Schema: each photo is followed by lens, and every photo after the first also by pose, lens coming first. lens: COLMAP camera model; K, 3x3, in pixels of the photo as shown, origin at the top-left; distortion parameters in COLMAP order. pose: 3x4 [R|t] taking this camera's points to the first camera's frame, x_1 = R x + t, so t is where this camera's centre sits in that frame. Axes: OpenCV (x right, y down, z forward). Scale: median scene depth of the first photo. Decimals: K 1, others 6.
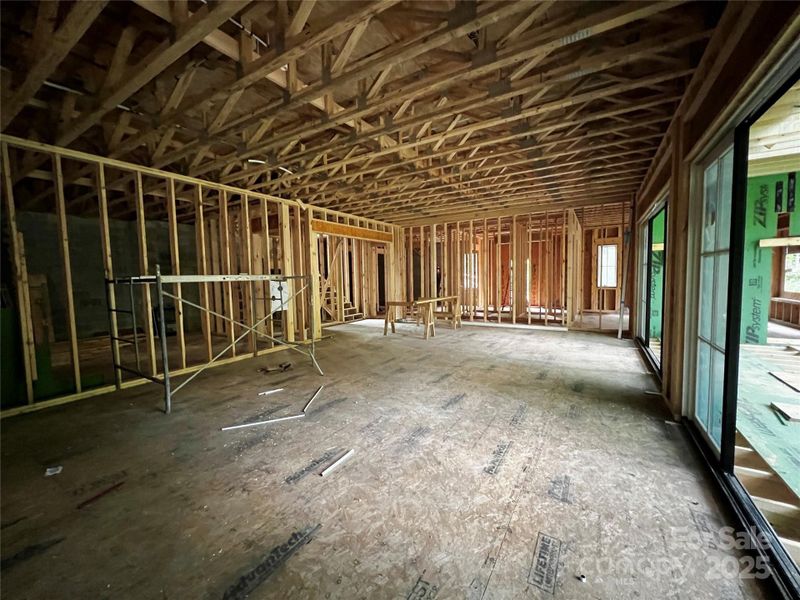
lens RADIAL K [[322.6, 0, 398.5], [0, 322.6, 298.4], [0, 0, 1]] dist [0.000456, -0.000125]
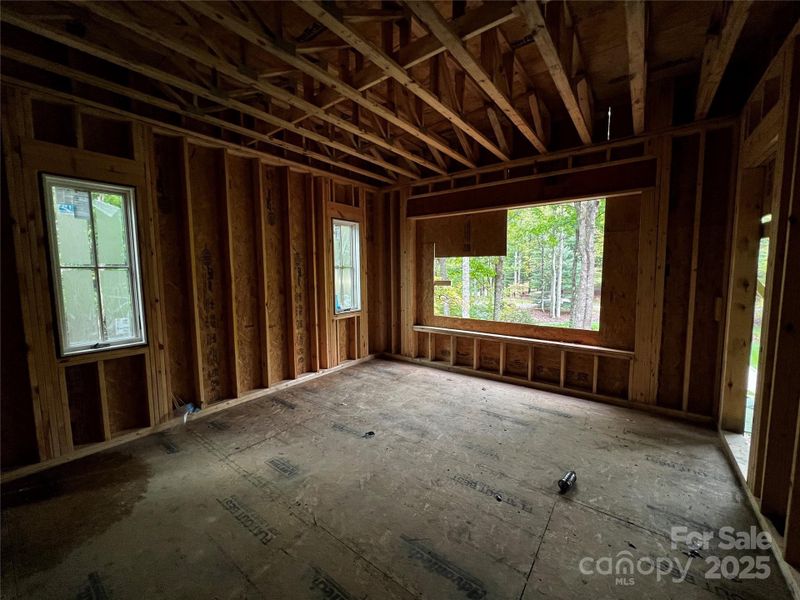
lens RADIAL K [[322.6, 0, 398.2], [0, 322.6, 298.6], [0, 0, 1]] dist [0.000456, -0.000125]
pose [[0.094211, -0.068429, 0.993198, 0.546280], [0.074820, 0.995300, 0.061476, -0.096740], [-0.992737, 0.068519, 0.098888, 0.971559]]
